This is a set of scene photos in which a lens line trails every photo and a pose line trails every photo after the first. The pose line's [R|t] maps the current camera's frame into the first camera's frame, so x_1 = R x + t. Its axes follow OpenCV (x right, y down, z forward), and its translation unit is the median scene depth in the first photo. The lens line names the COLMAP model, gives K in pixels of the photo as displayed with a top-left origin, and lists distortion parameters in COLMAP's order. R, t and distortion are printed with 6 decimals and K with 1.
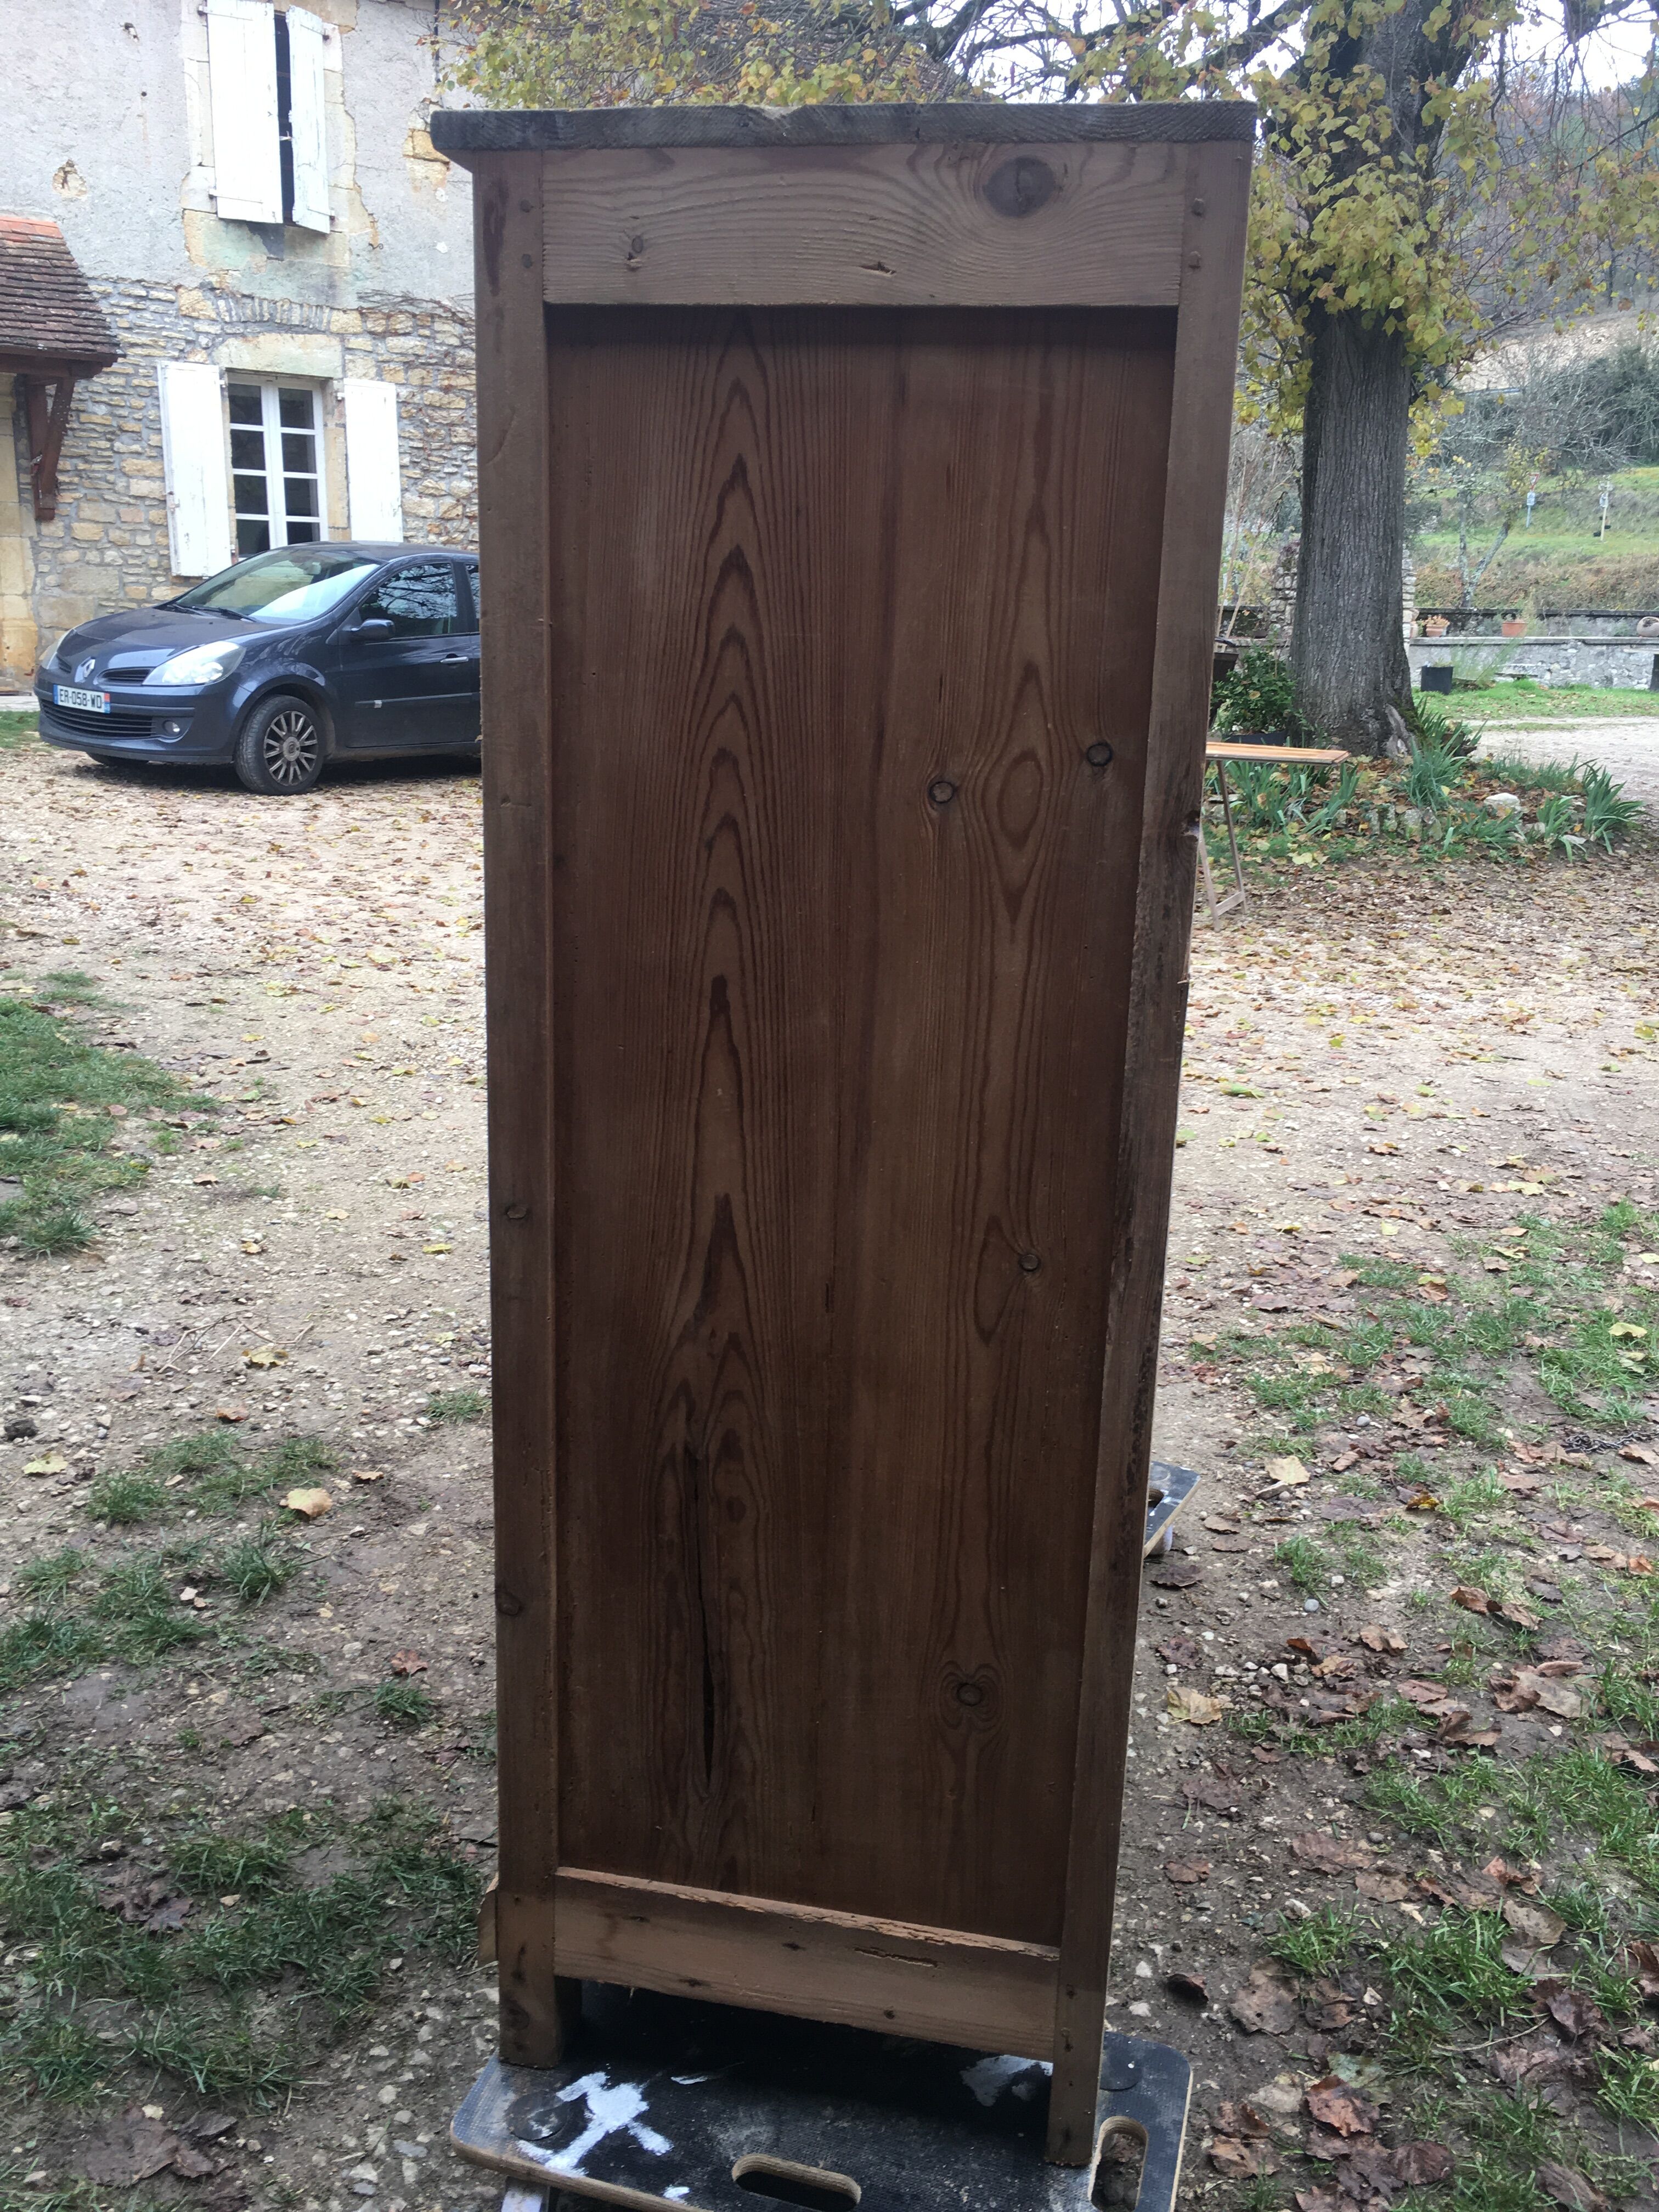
lens RADIAL K [[1901.6, 0, 834.6], [0, 1901.6, 1101.4], [0, 0, 1]] dist [0.085282, -0.126980]
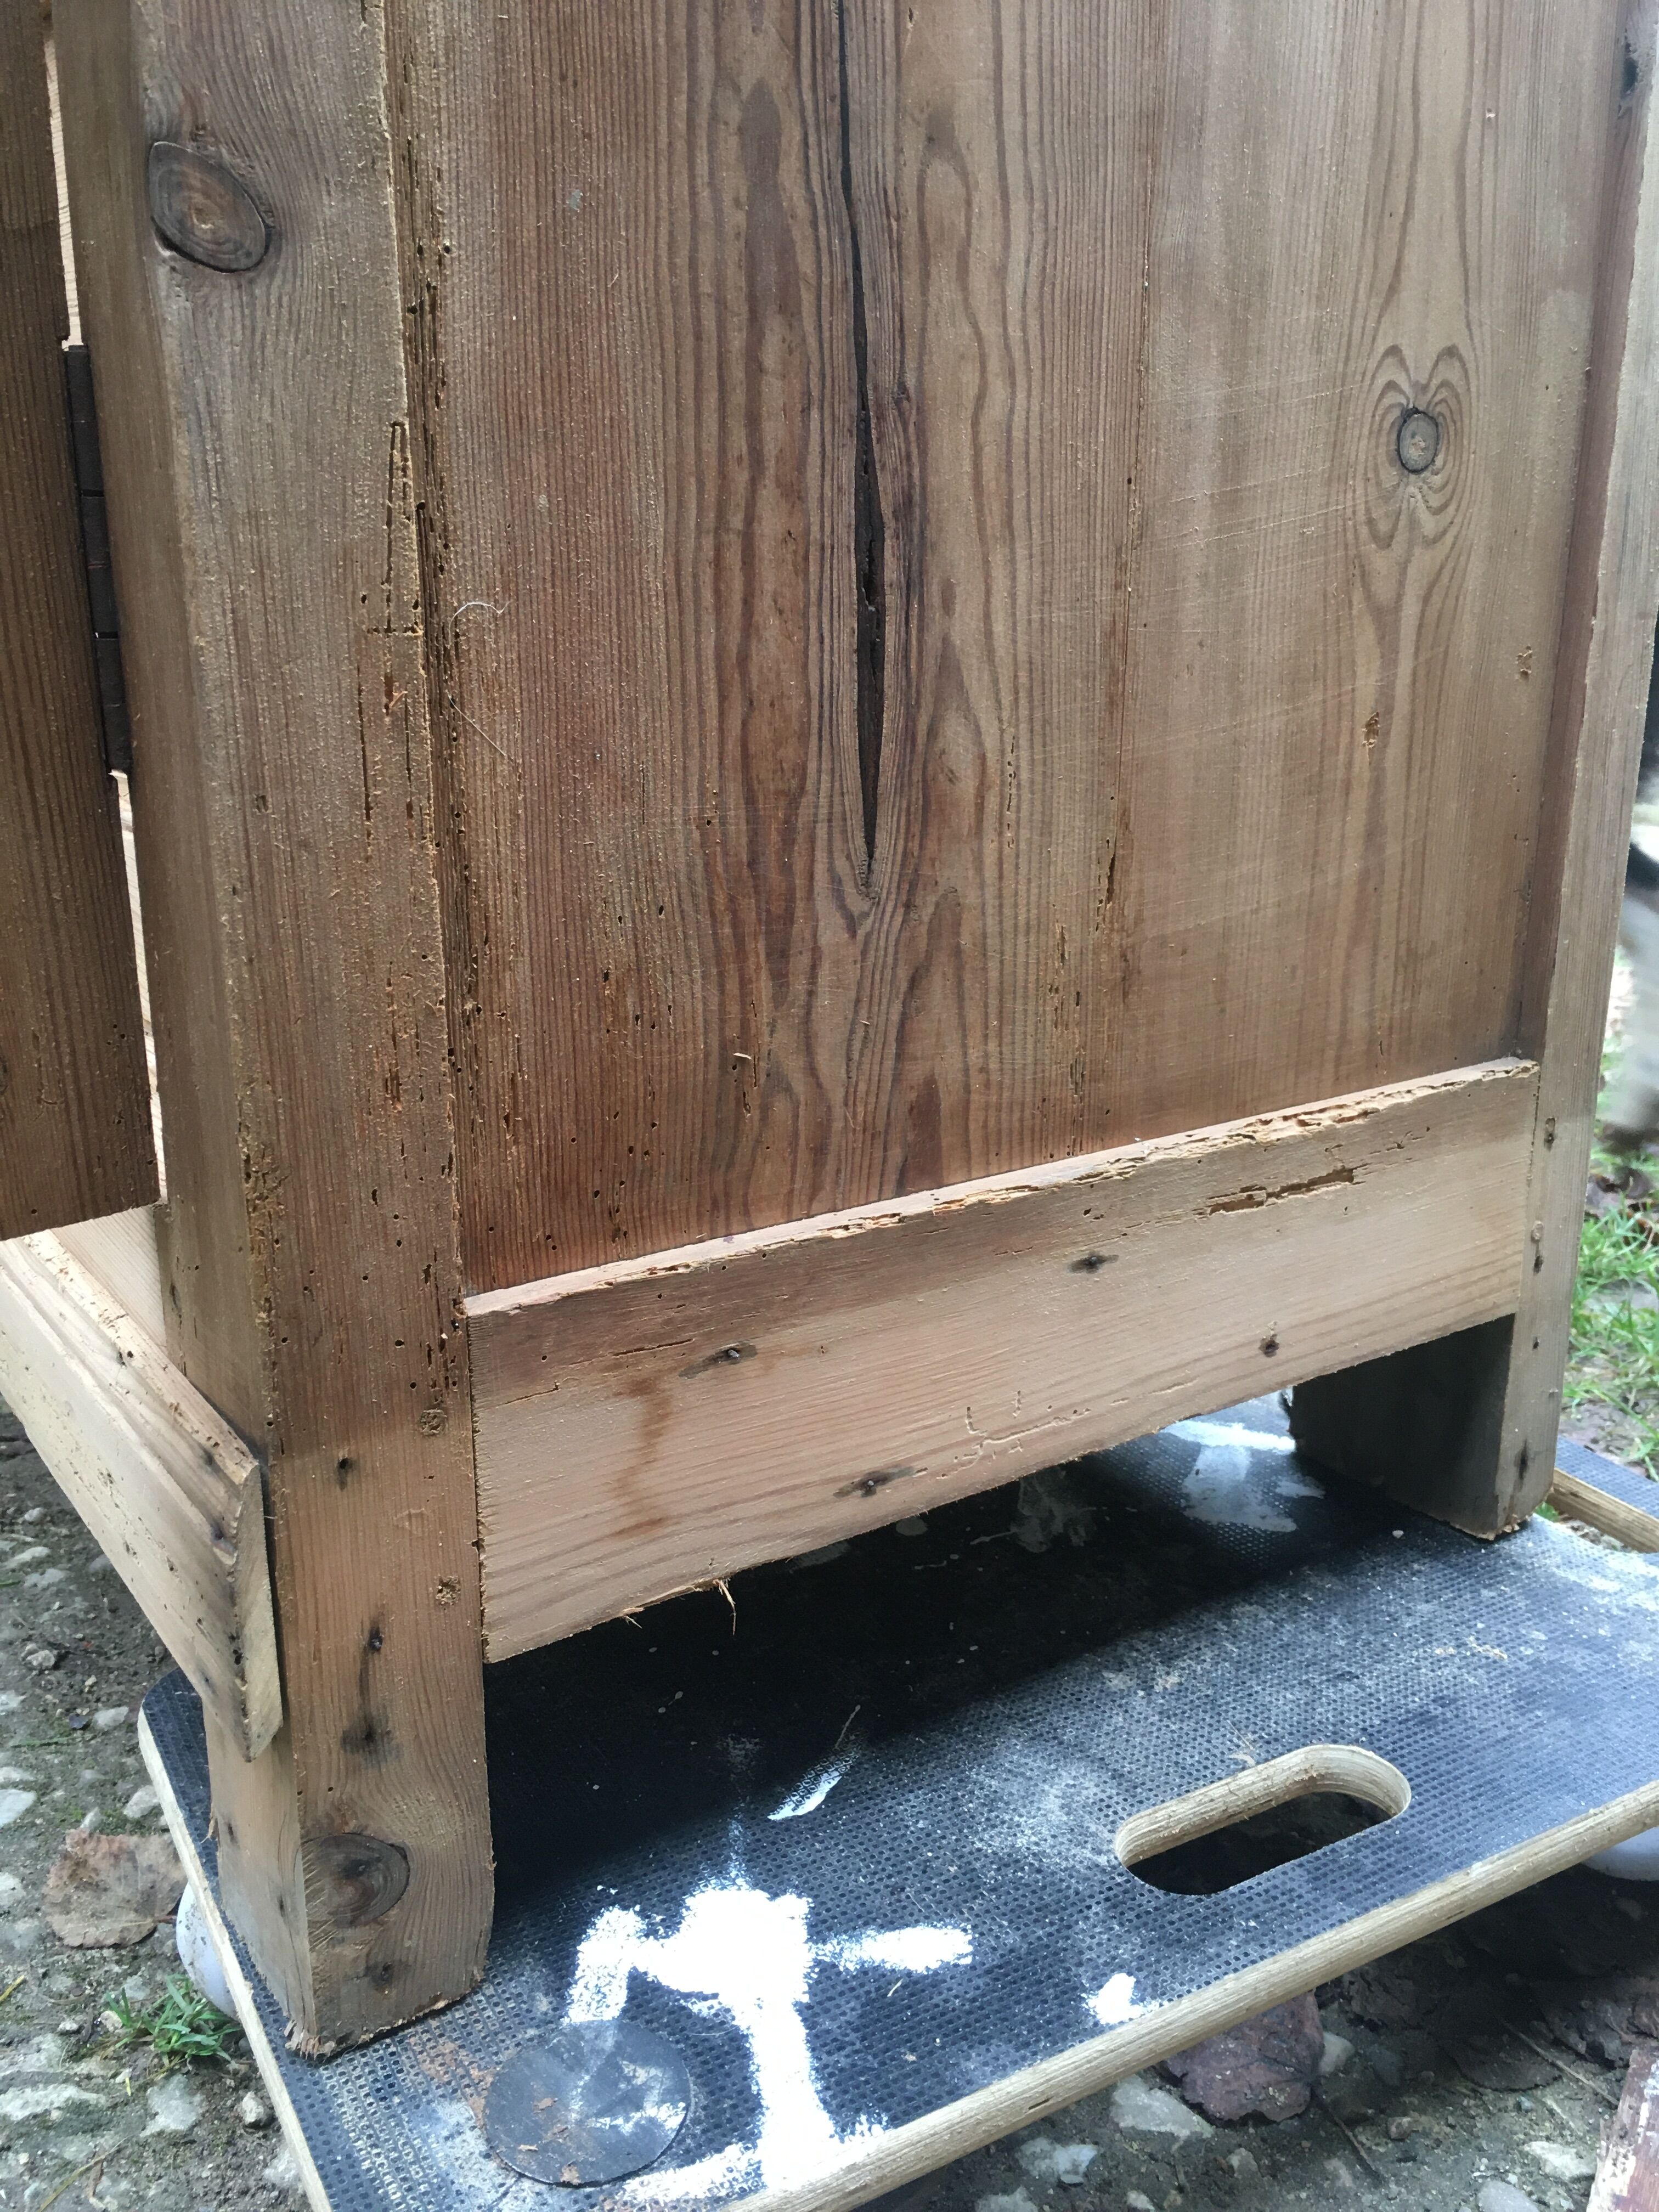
lens RADIAL K [[1901.6, 0, 823.4], [0, 1901.6, 1103.7], [0, 0, 1]] dist [0.085282, -0.126980]
pose [[0.689224, -0.228641, 0.687528, -0.310506], [0.199078, 0.972142, 0.123722, 0.355363], [-0.696663, 0.051599, 0.715541, 0.774729]]
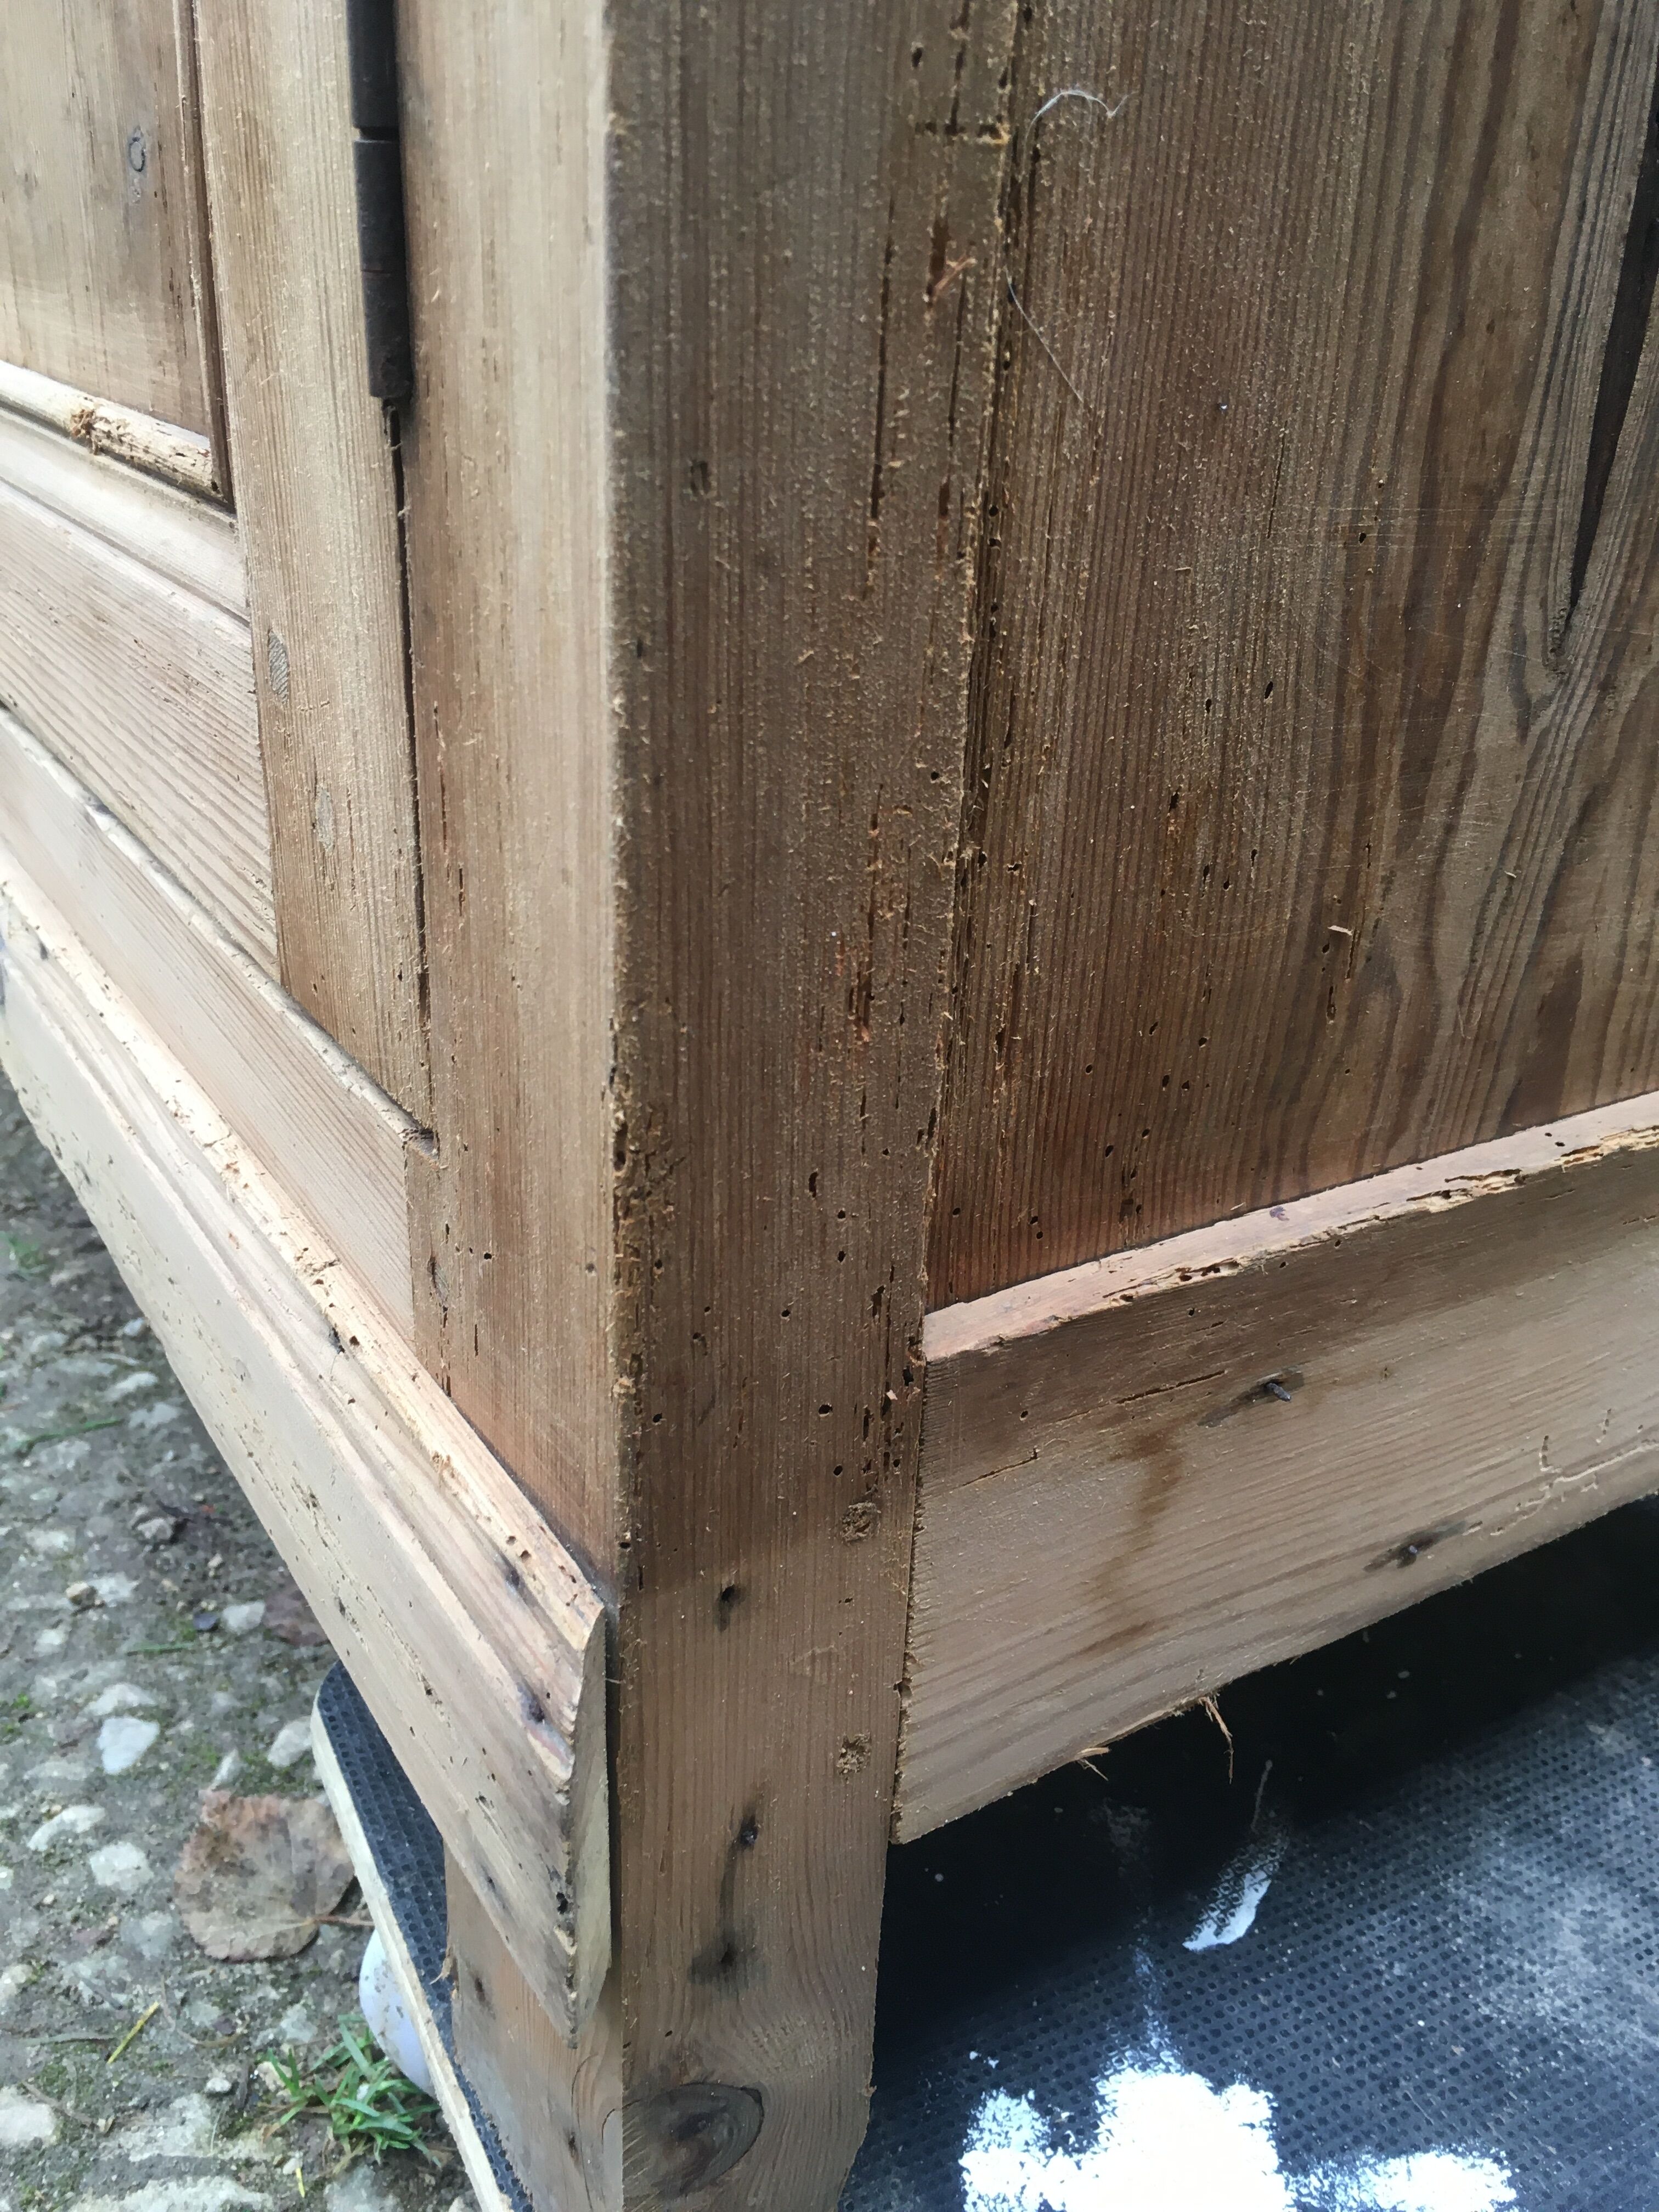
lens RADIAL K [[1901.6, 0, 826.3], [0, 1901.6, 1096.6], [0, 0, 1]] dist [0.085282, -0.126980]
pose [[0.715186, -0.295965, 0.633177, -0.265432], [0.154434, 0.950444, 0.269828, 0.338794], [-0.681659, -0.095193, 0.725451, 0.906840]]
